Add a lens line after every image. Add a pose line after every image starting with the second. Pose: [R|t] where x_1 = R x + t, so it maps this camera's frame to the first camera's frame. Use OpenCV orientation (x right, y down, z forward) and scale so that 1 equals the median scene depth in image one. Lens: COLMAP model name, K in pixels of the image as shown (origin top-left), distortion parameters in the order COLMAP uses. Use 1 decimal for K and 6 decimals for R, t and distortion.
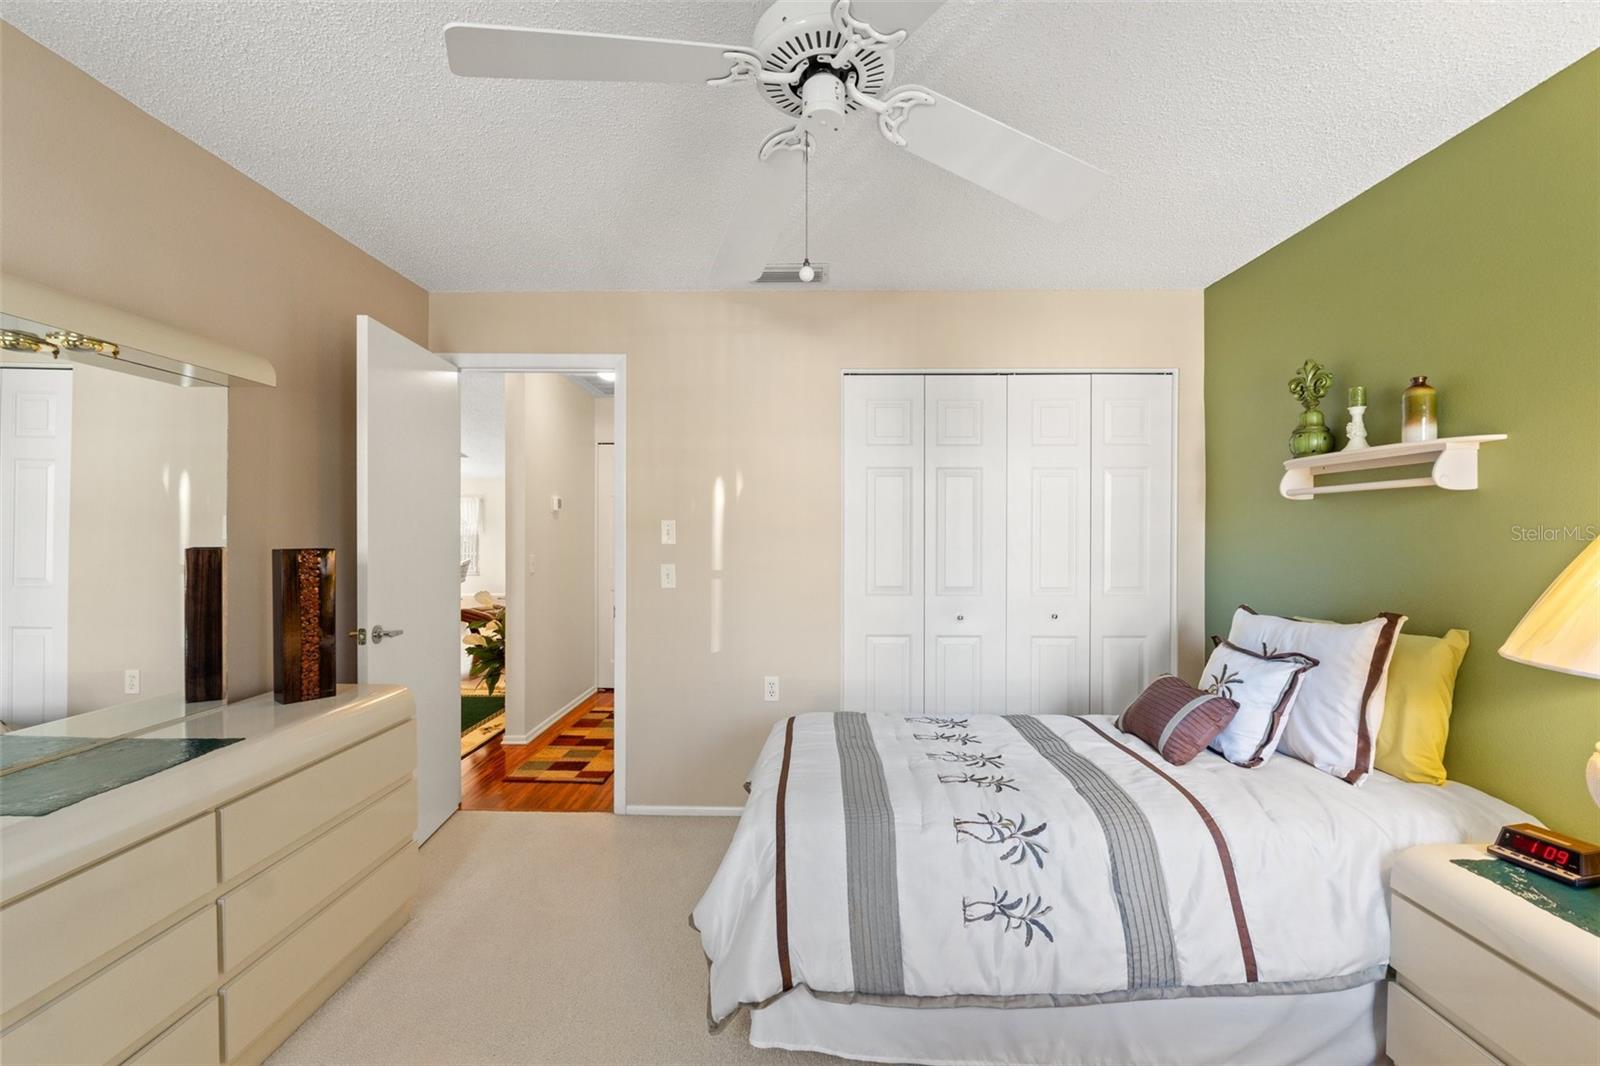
lens RADIAL K [[670.3, 0, 802.4], [0, 670.3, 527.1], [0, 0, 1]] dist [-0.007013, -0.000212]
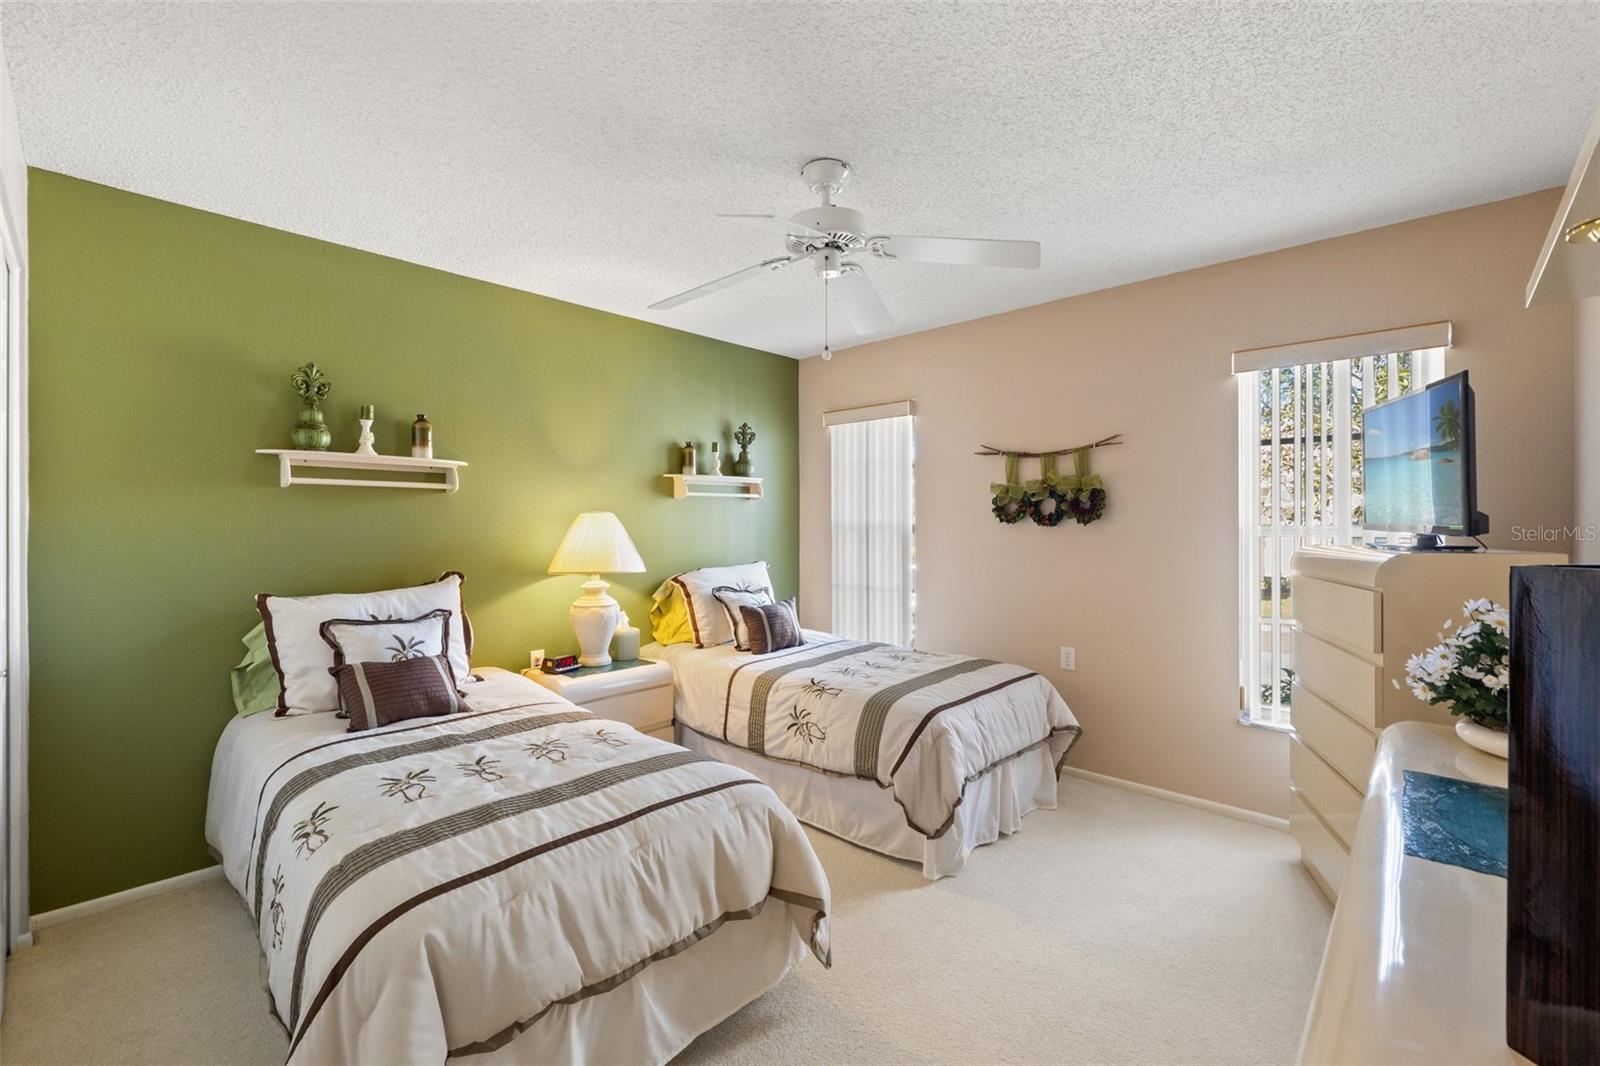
lens RADIAL K [[675.8, 0, 798.6], [0, 675.8, 537.9], [0, 0, 1]] dist [-0.008803, 0.000144]
pose [[-0.742128, -0.014970, 0.670091, -0.646214], [-0.000428, 0.999761, 0.021860, 0.015478], [-0.670258, 0.015936, -0.741957, 1.416534]]
